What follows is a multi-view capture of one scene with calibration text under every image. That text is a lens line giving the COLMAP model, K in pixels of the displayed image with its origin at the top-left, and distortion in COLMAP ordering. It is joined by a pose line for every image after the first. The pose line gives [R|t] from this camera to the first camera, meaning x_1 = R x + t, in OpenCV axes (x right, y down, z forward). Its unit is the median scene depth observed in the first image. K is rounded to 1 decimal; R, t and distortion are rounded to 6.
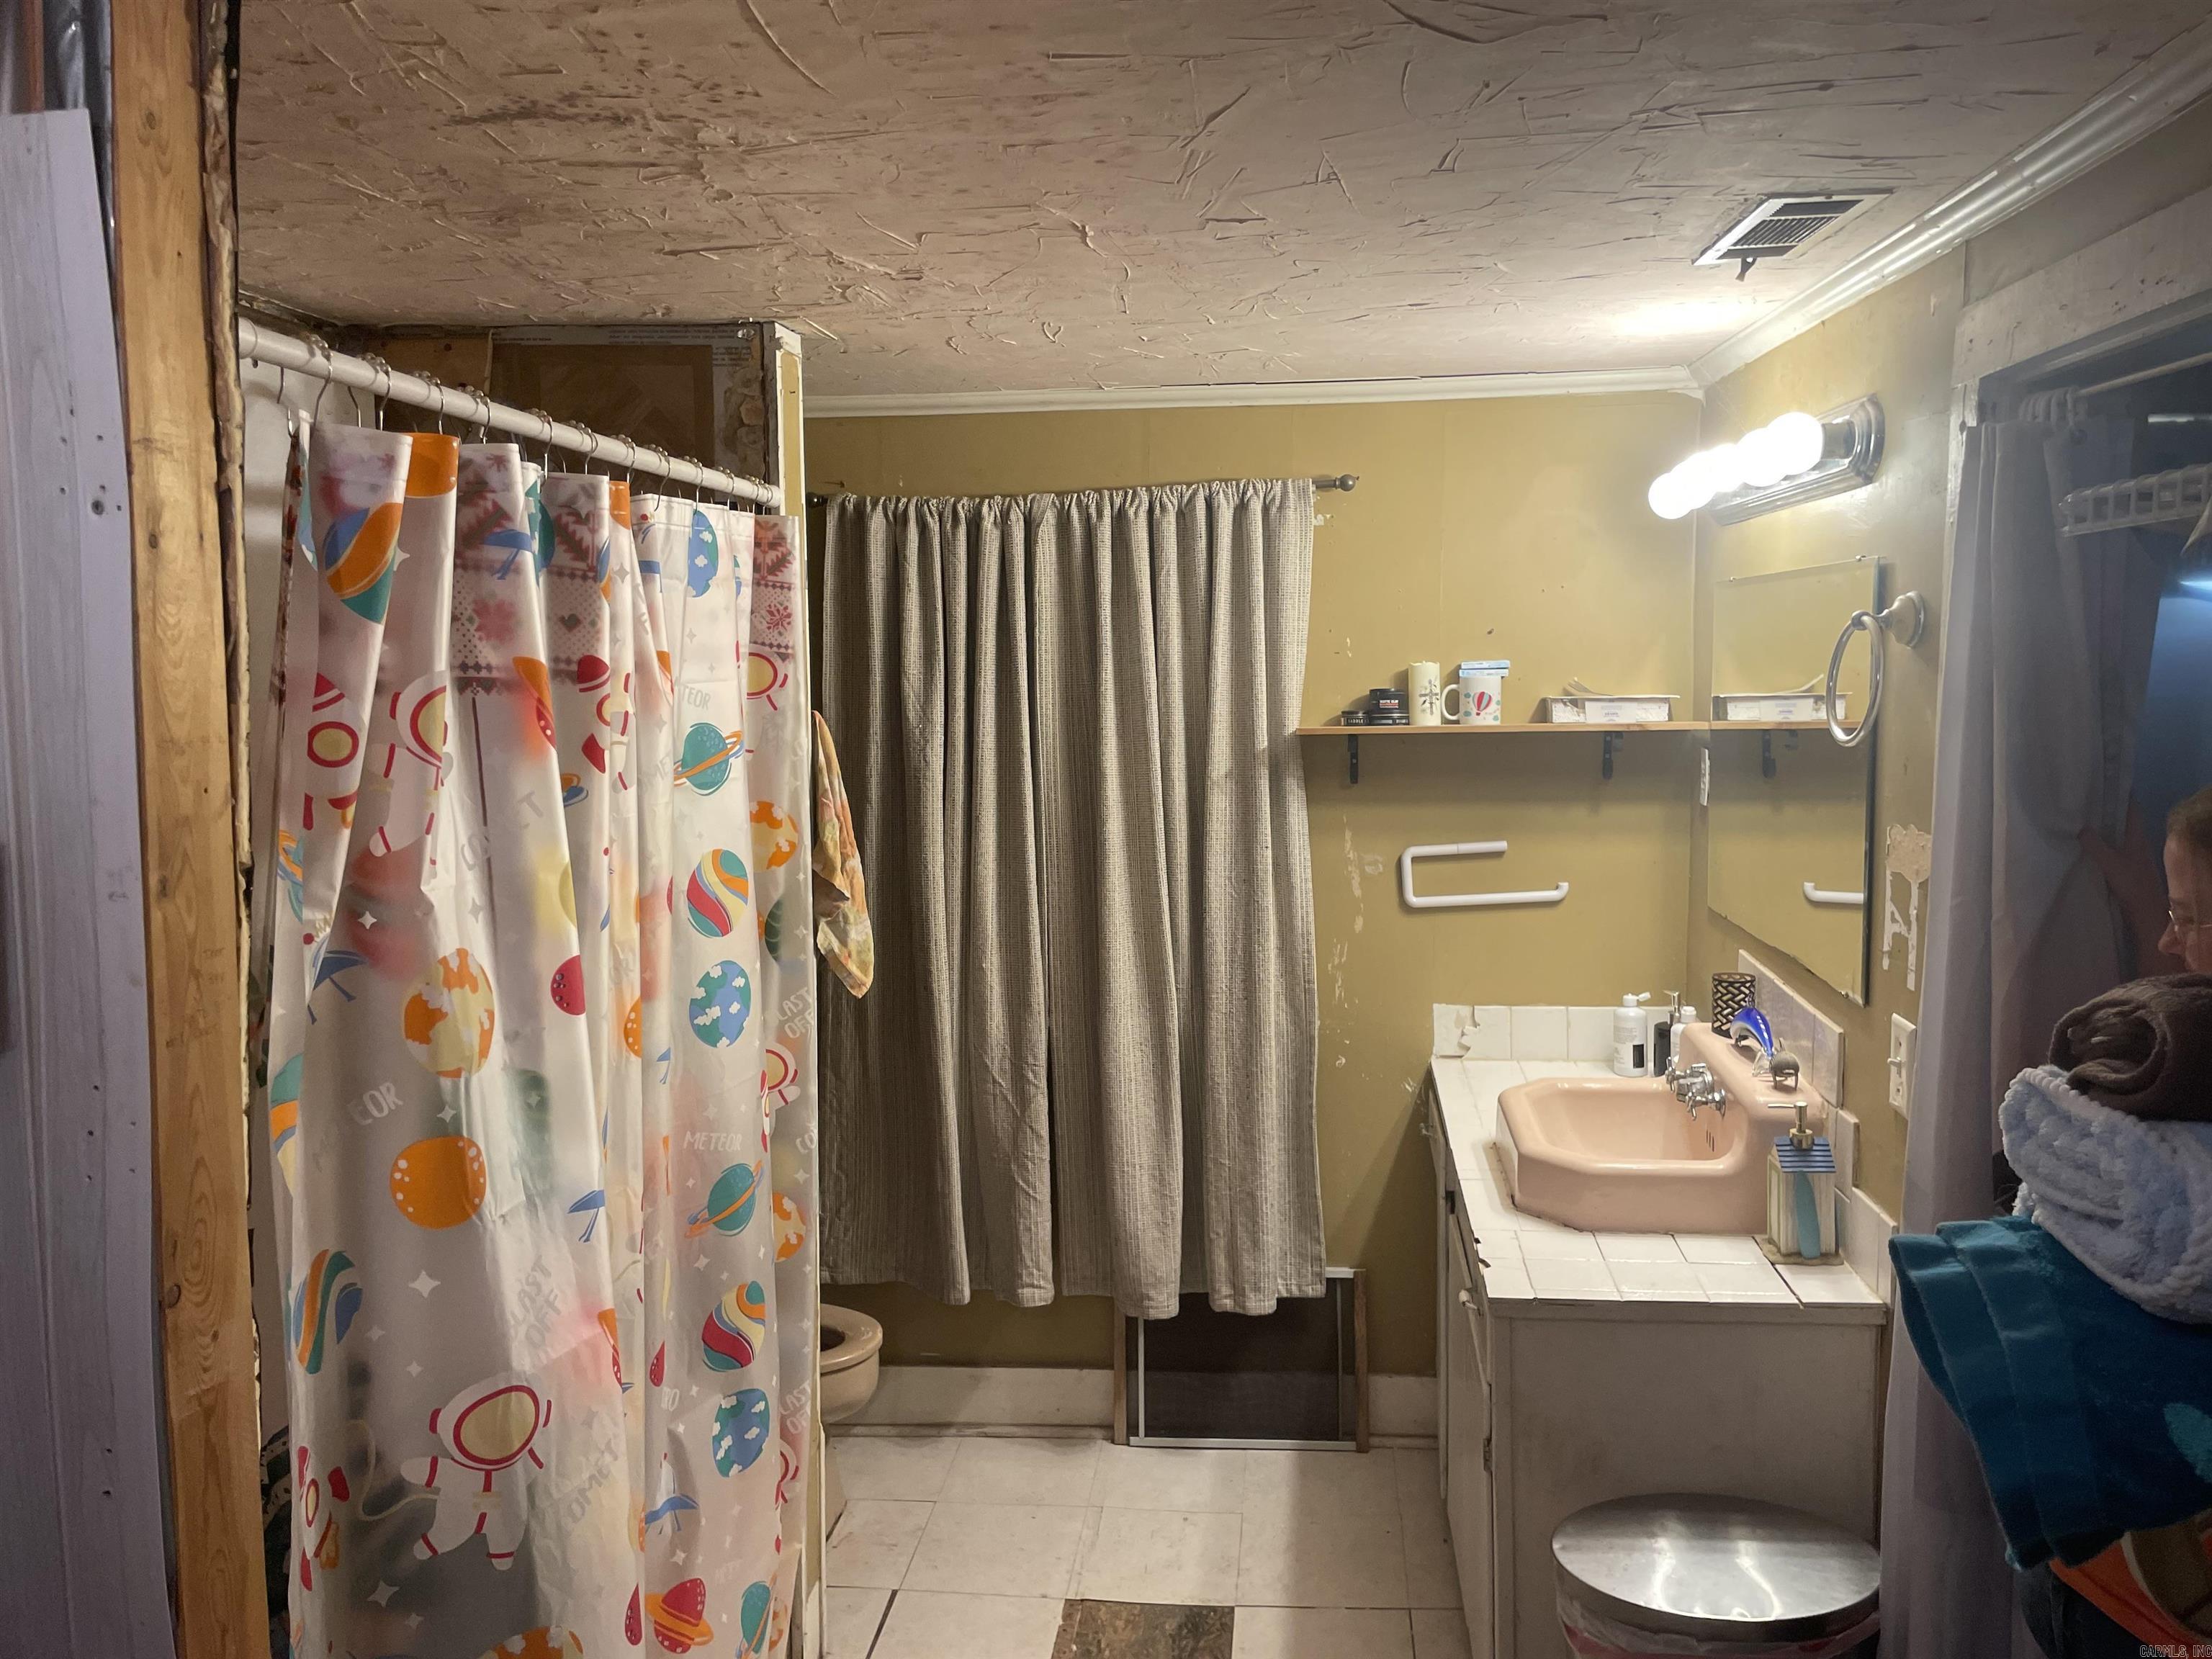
lens RADIAL K [[1684.5, 0, 1116.1], [0, 1684.5, 832.6], [0, 0, 1]] dist [0.087297, -0.117114]
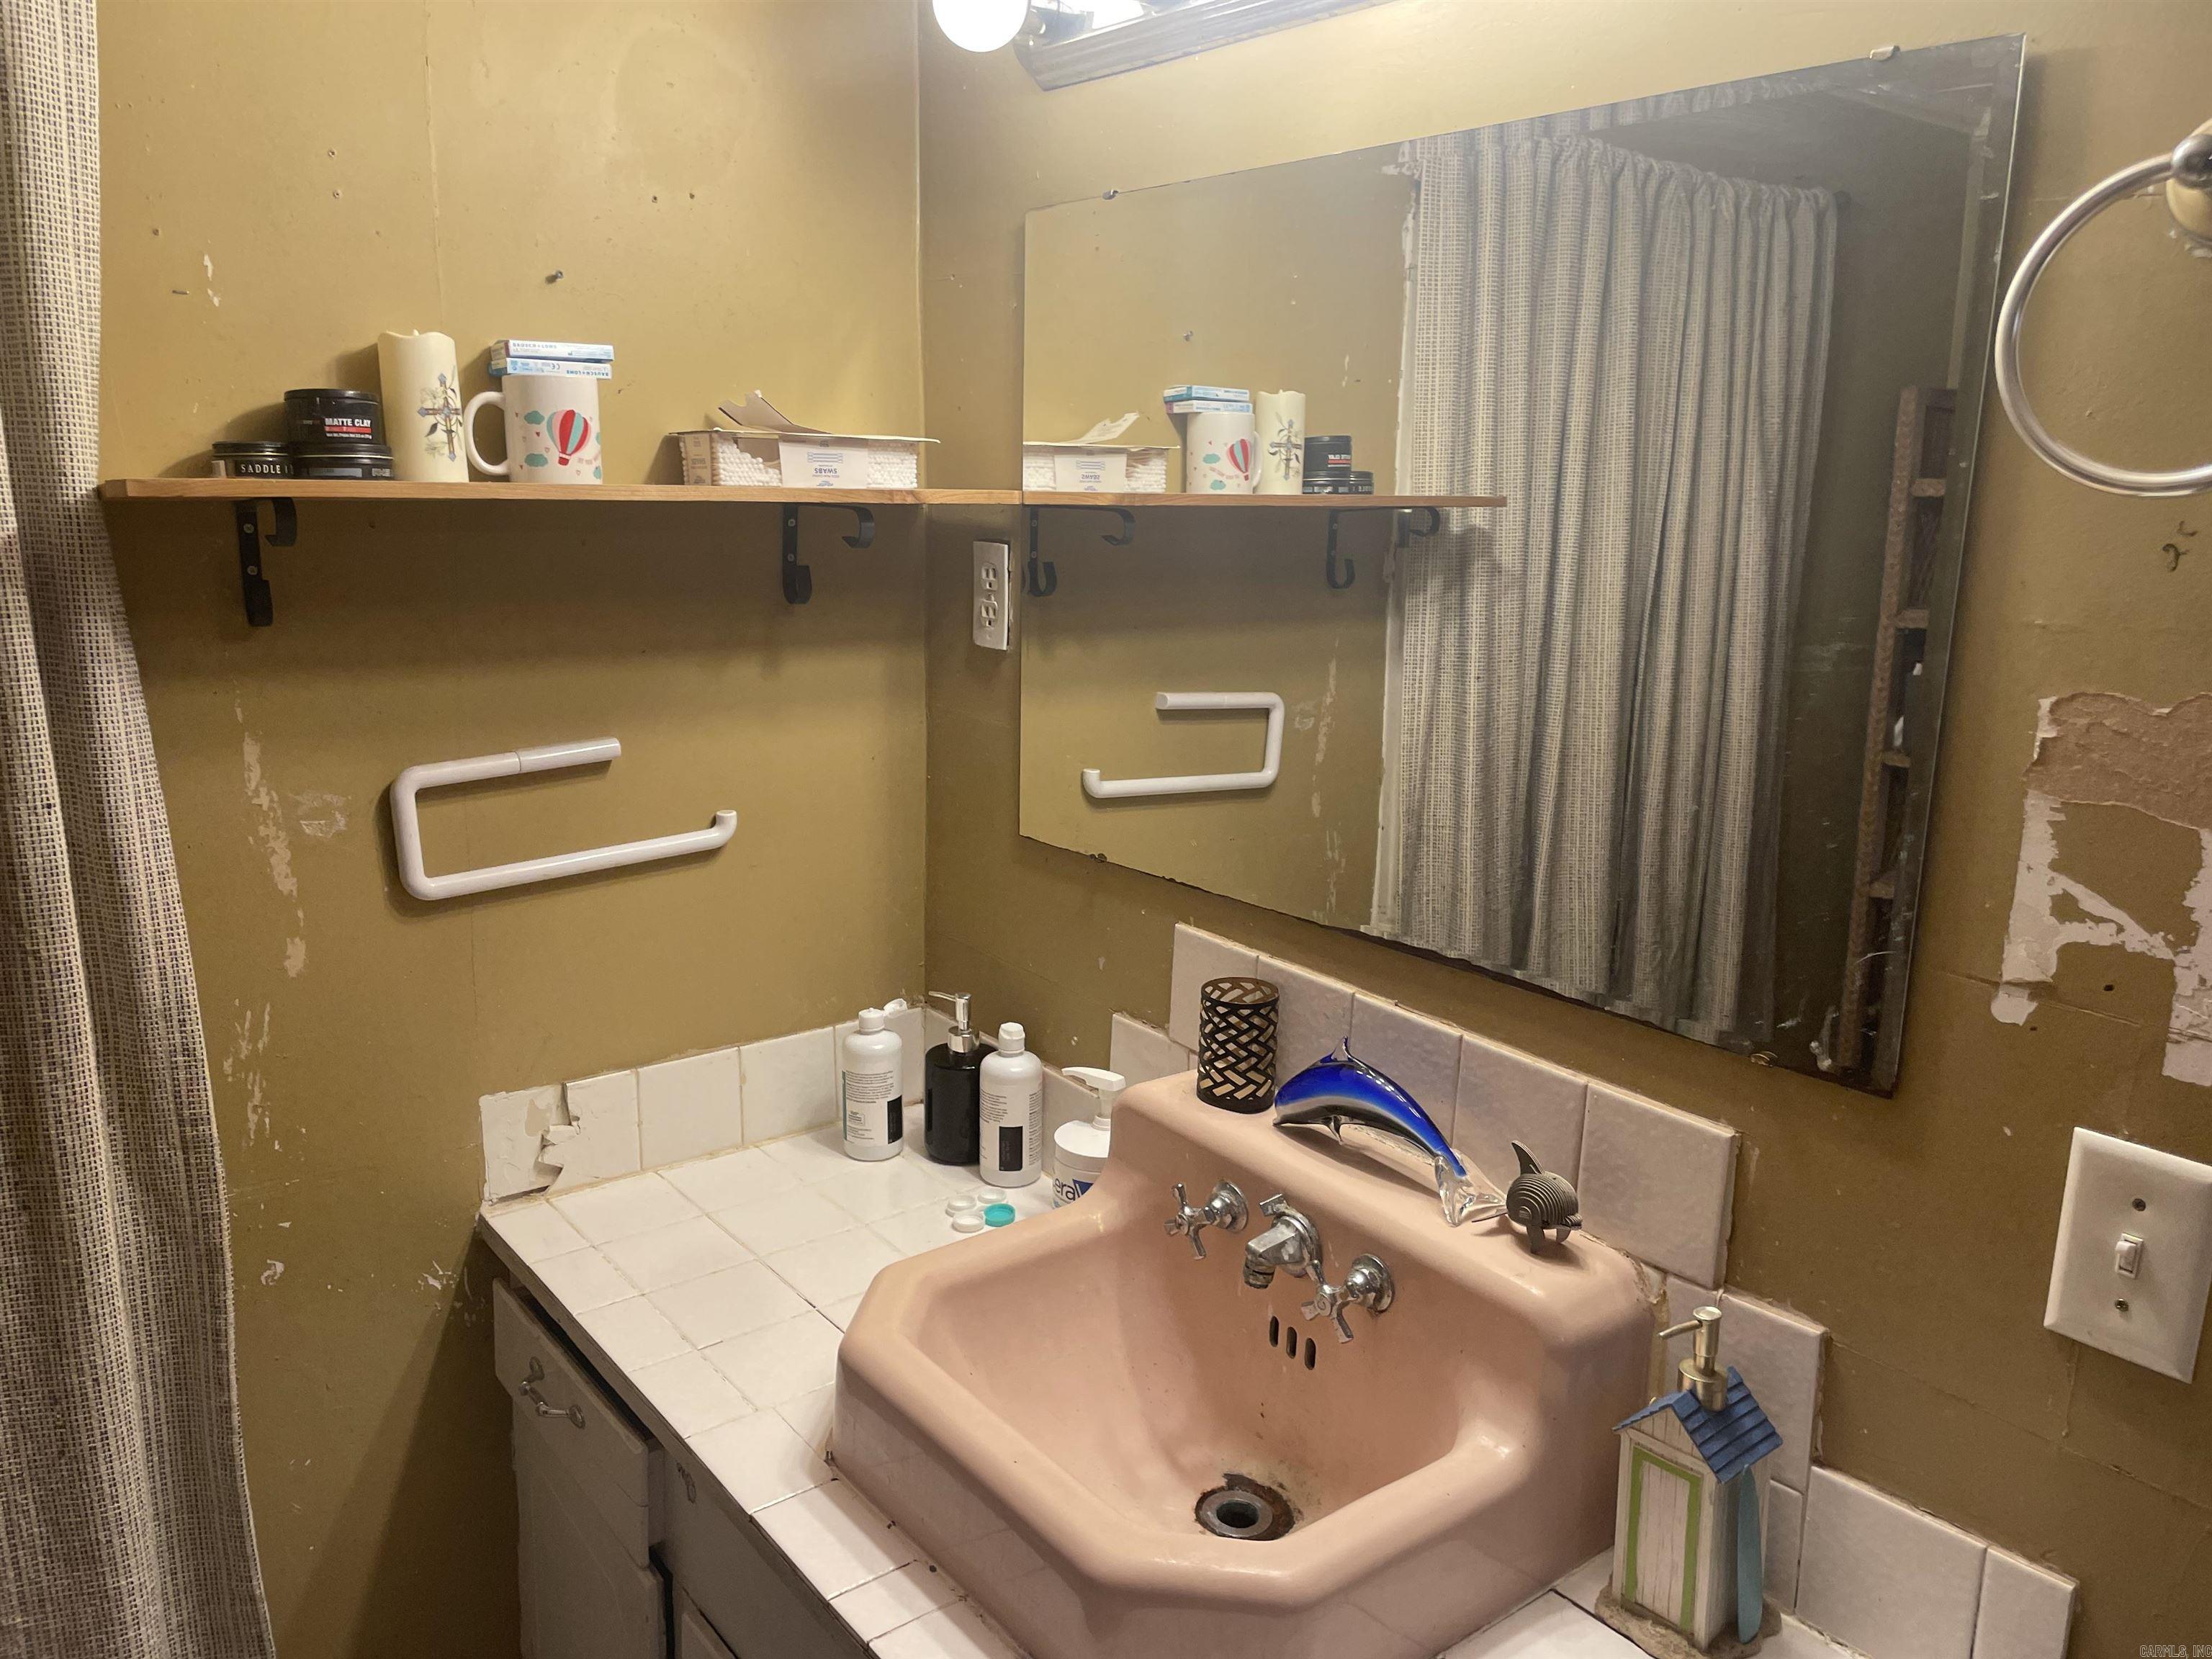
lens RADIAL K [[1684.5, 0, 1095.6], [0, 1684.5, 836.6], [0, 0, 1]] dist [0.087297, -0.117114]
pose [[0.711965, -0.117887, 0.692249, -0.007721], [0.043522, 0.991320, 0.124055, -0.021171], [-0.700865, -0.058195, 0.710916, 0.569288]]
